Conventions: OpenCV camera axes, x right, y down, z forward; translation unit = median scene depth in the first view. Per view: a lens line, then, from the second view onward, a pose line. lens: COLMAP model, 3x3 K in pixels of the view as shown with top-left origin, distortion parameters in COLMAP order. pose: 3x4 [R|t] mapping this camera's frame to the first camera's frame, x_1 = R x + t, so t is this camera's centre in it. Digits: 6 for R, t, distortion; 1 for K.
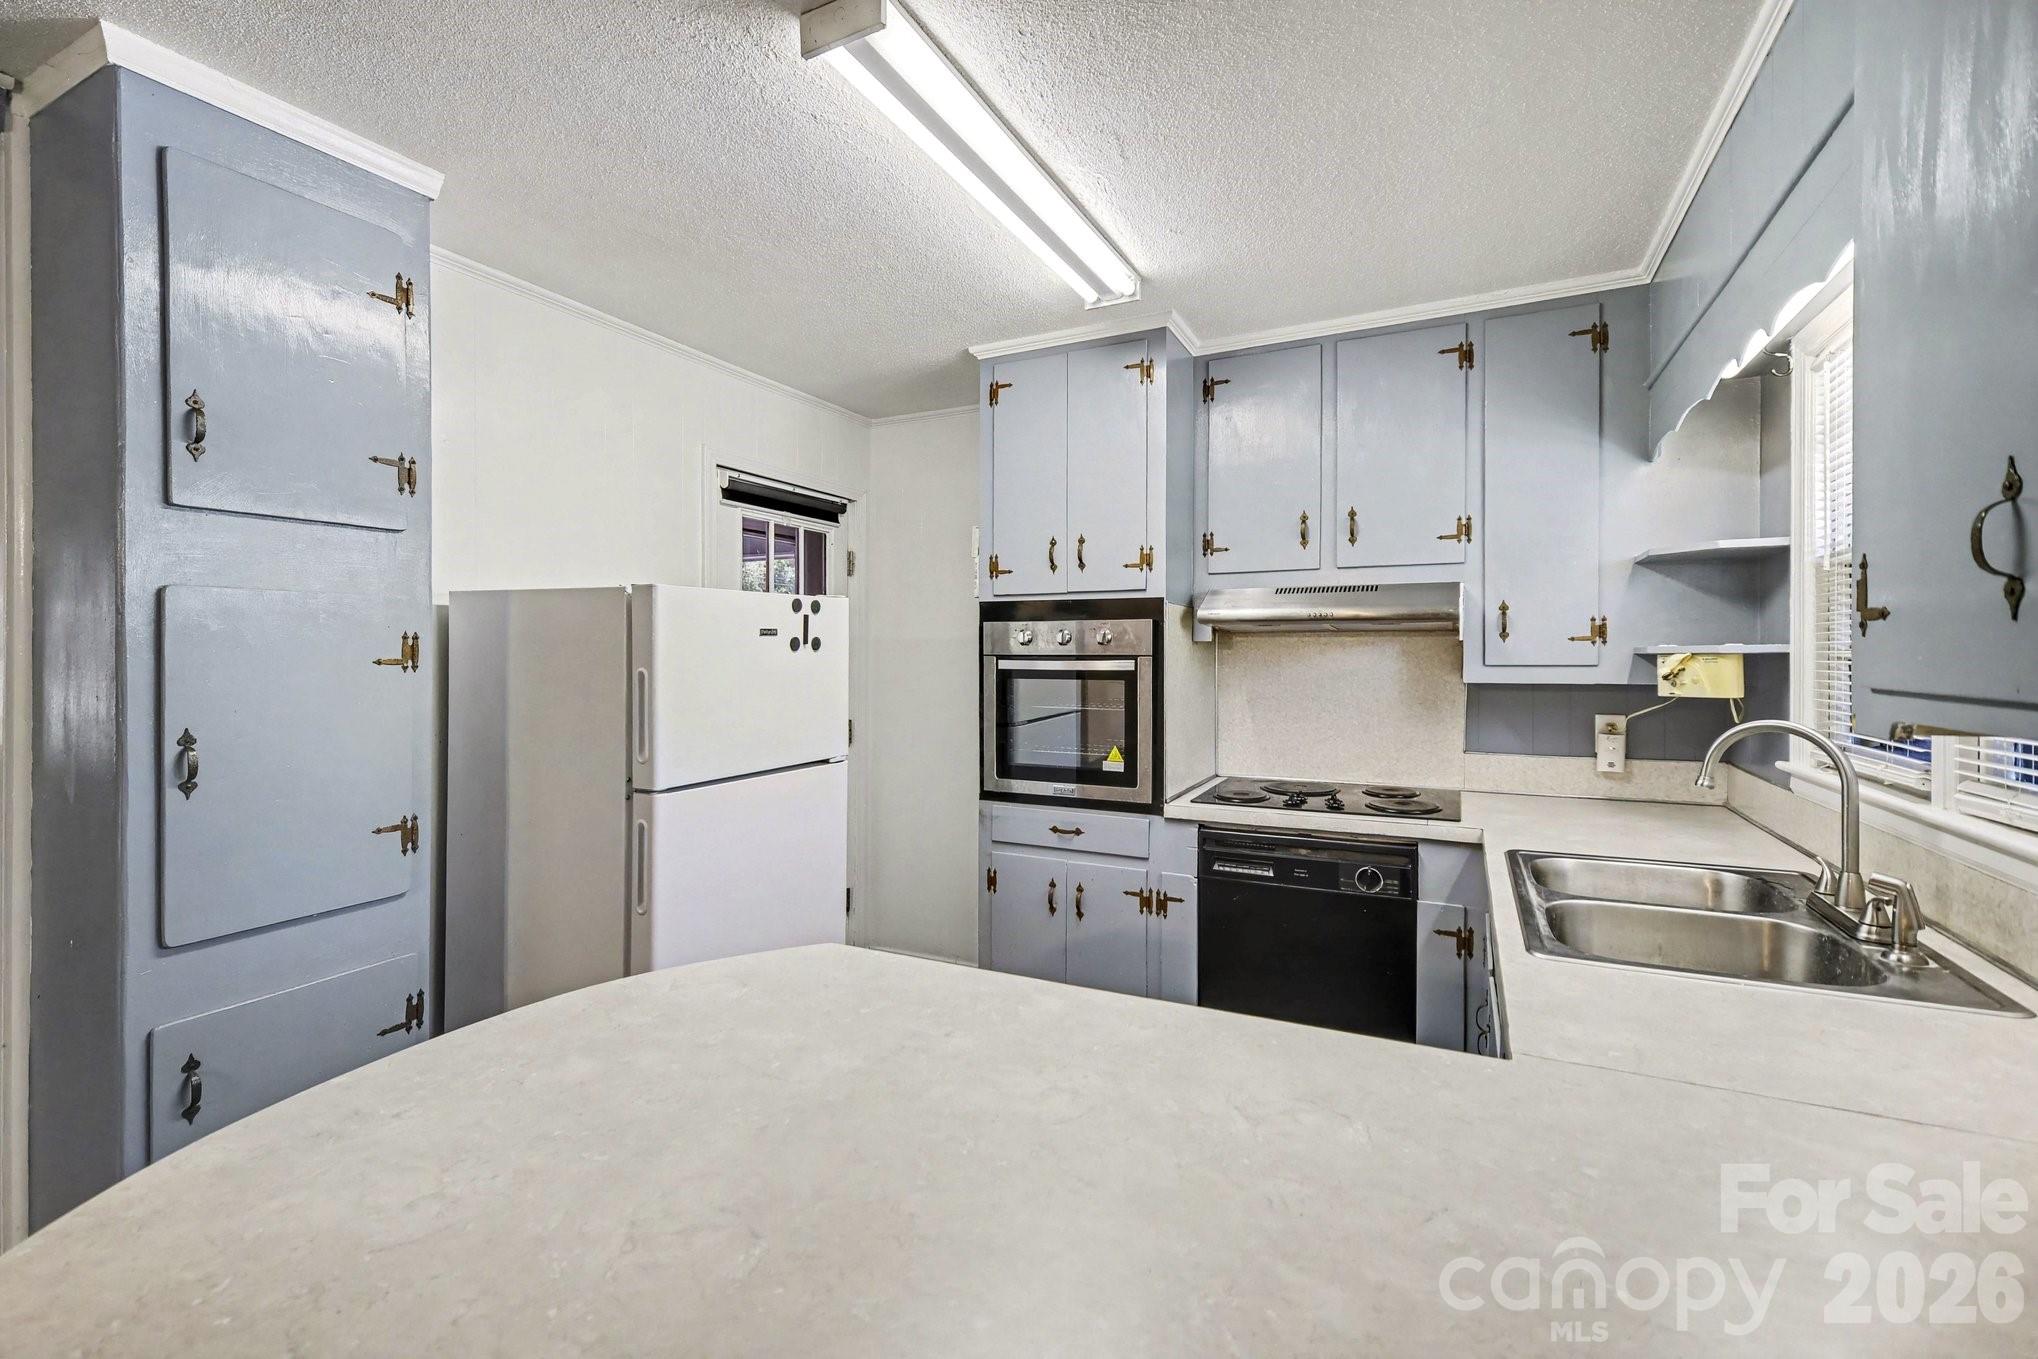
lens RADIAL K [[876.6, 0, 1022.4], [0, 876.6, 665.4], [0, 0, 1]] dist [-0.001710, 0.000053]
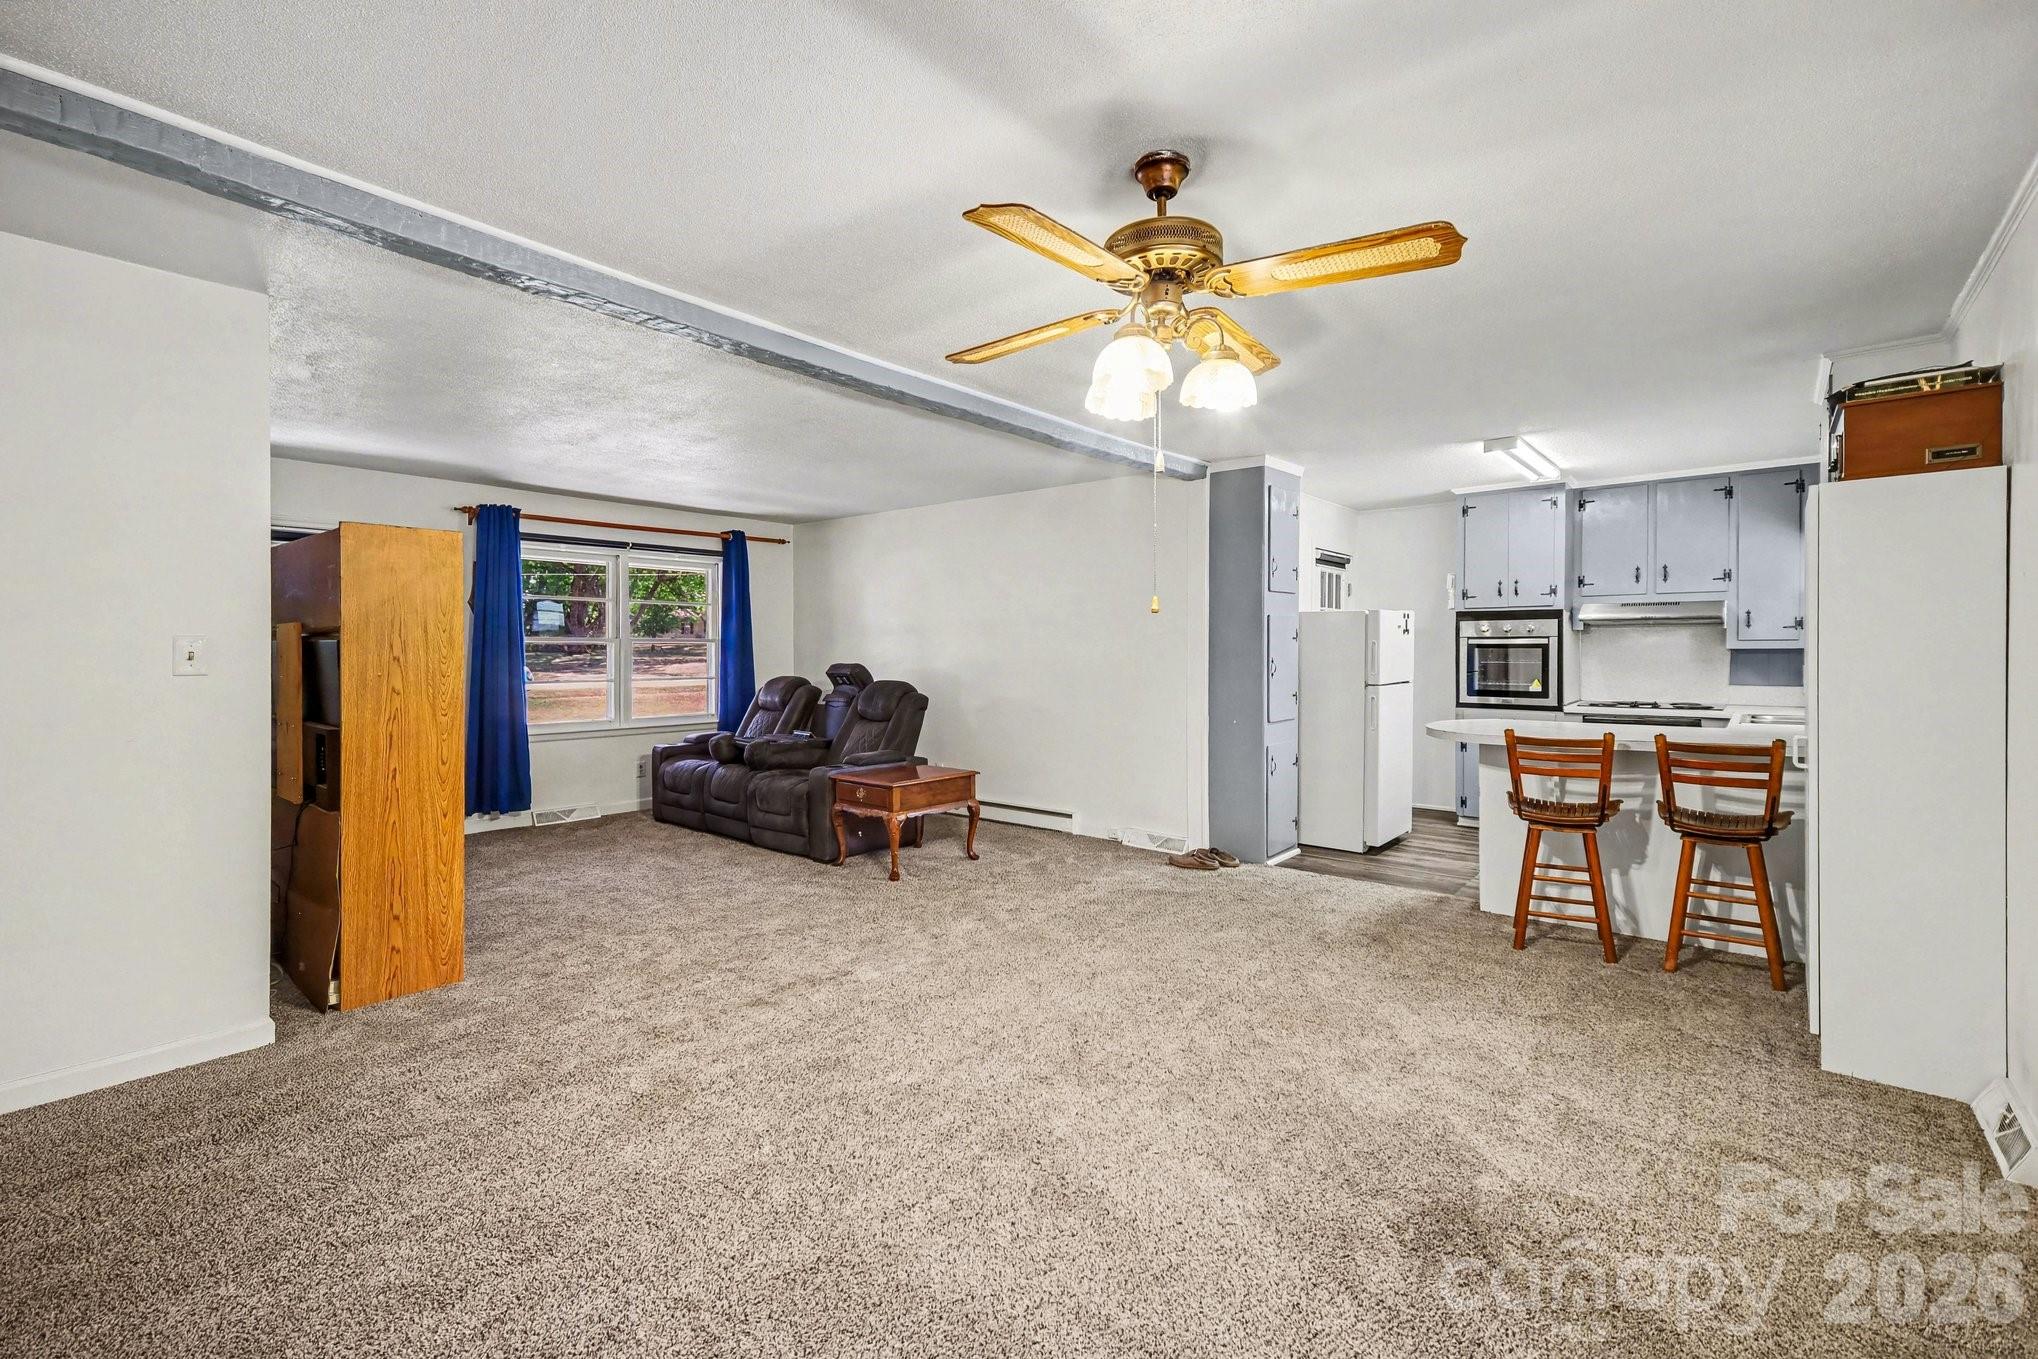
lens RADIAL K [[876.6, 0, 1015.3], [0, 876.6, 659.2], [0, 0, 1]] dist [-0.001710, 0.000053]
pose [[0.969630, 0.001056, -0.244576, -0.601436], [-0.001449, 0.999998, -0.001428, 0.048508], [0.244574, 0.001739, 0.969629, -1.370823]]
